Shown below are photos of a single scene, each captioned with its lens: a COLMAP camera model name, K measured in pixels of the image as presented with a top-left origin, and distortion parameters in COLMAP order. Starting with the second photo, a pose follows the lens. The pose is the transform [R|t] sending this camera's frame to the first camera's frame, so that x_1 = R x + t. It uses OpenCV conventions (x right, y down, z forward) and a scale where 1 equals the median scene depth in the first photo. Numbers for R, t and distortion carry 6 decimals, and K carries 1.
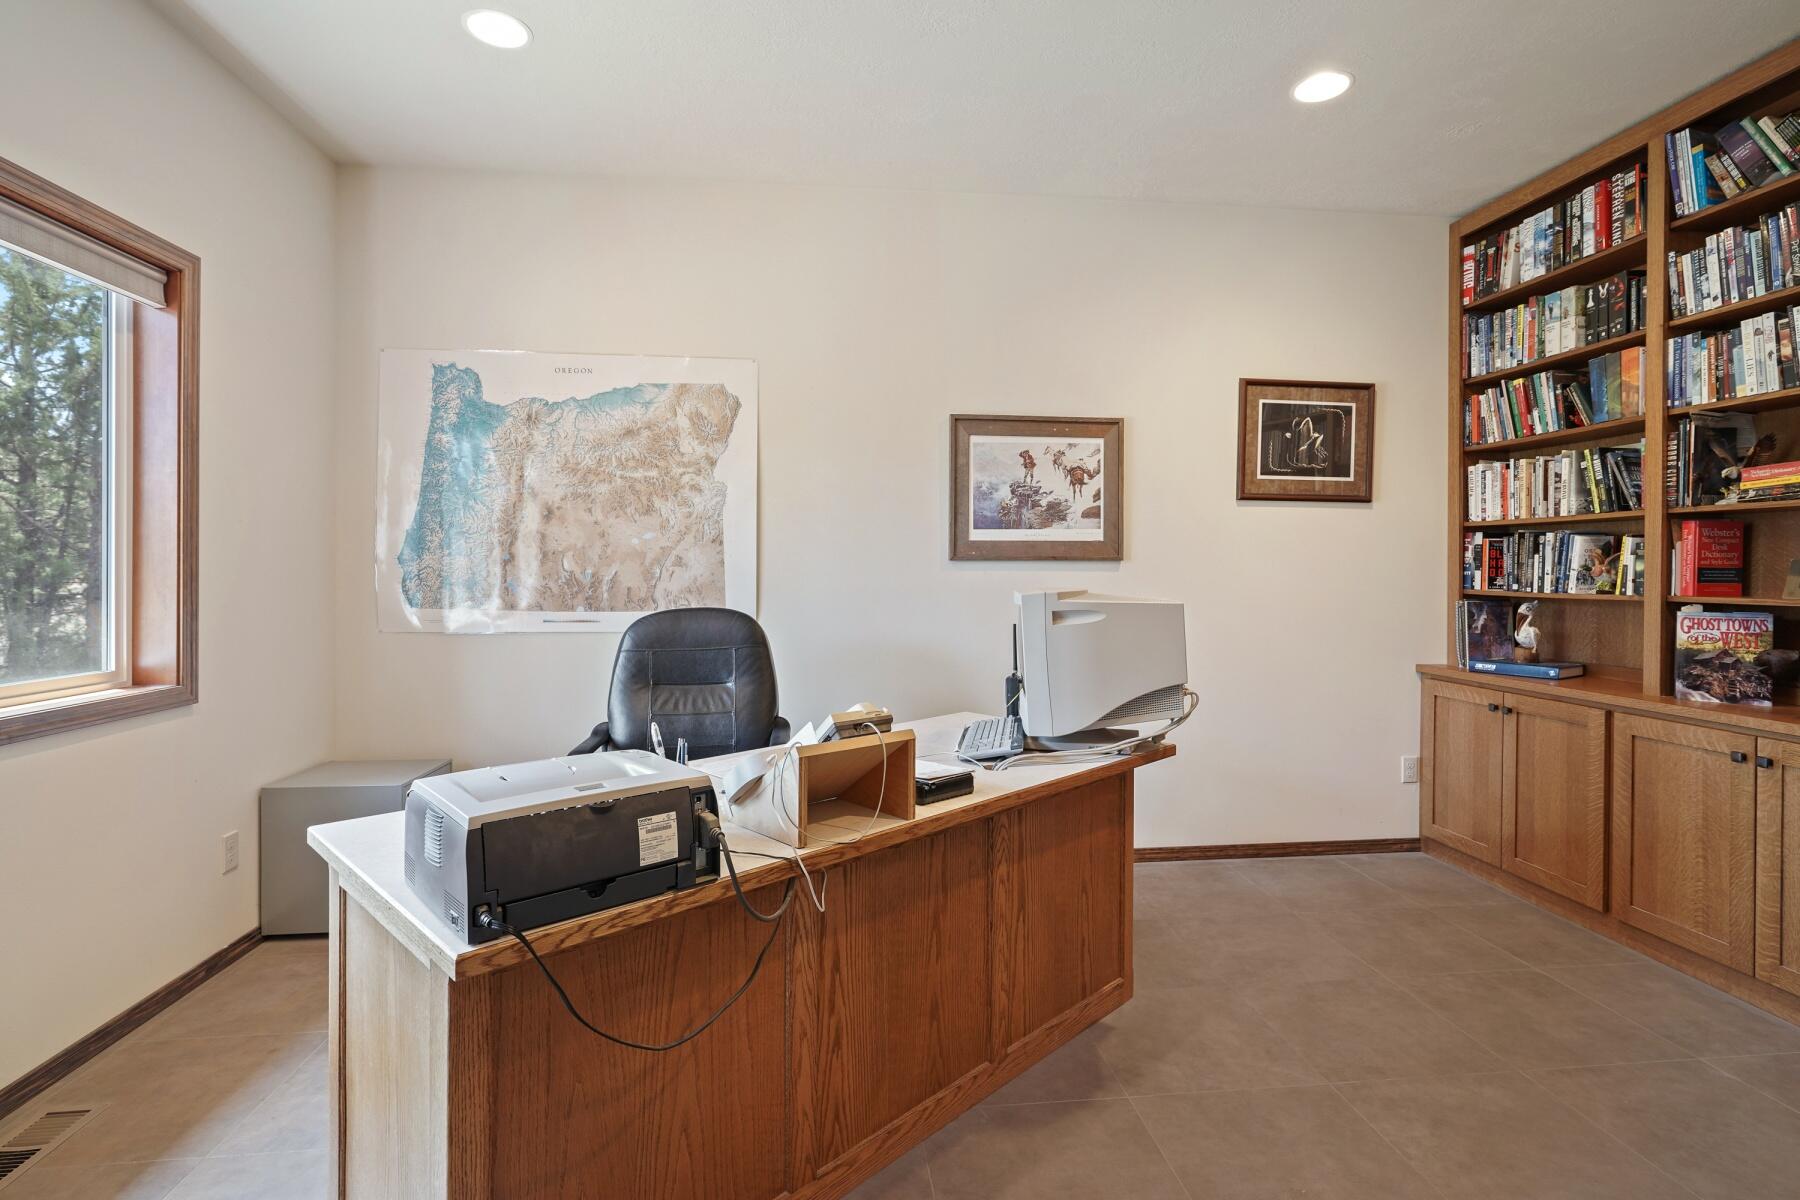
lens RADIAL K [[857.1, 0, 902.7], [0, 857.1, 588.6], [0, 0, 1]] dist [-0.025433, 0.007730]
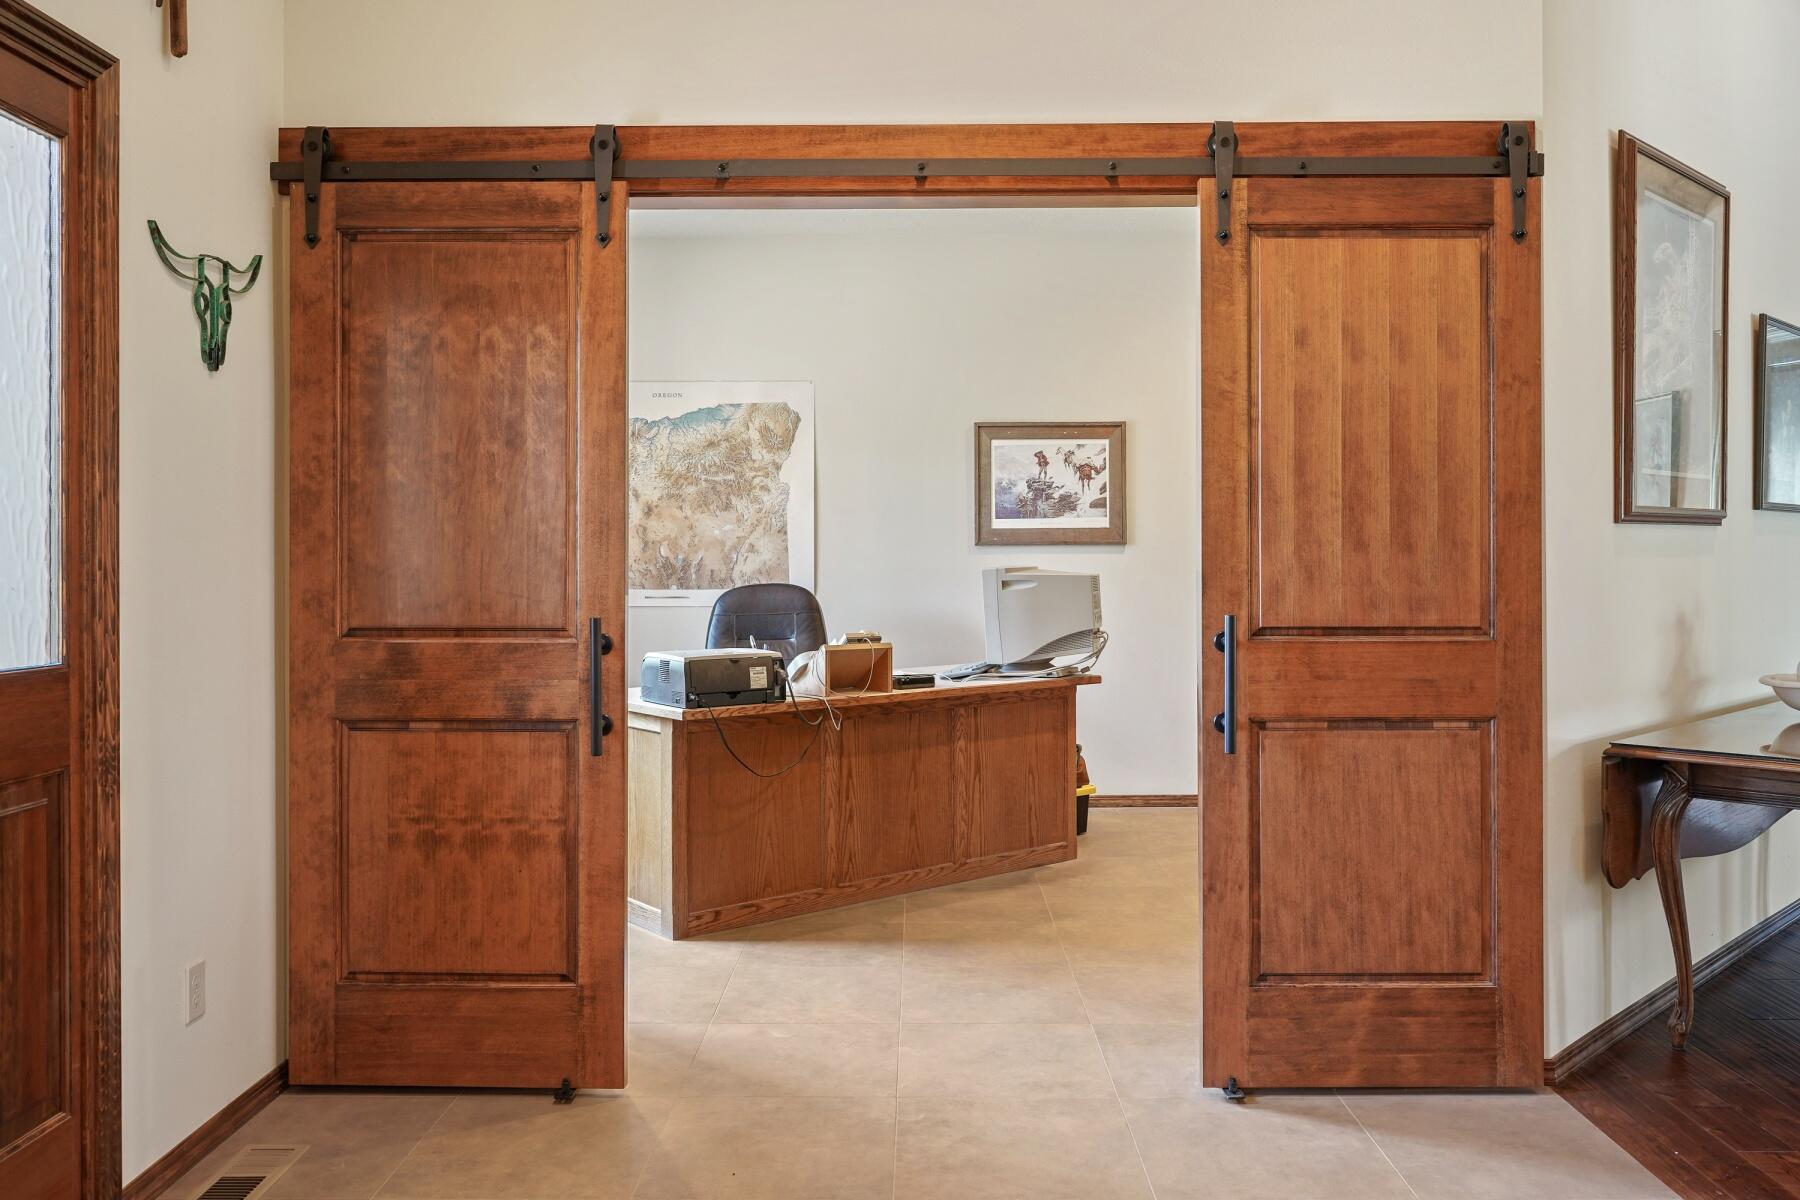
lens RADIAL K [[1365.3, 0, 900.0], [0, 1365.3, 600.0], [0, 0, 1]] dist [-0.000238, -0.001462]
pose [[0.992239, -0.003507, -0.124299, 0.193224], [0.004961, 0.999923, 0.011388, 0.021090], [0.124249, -0.011916, 0.992179, -0.920094]]
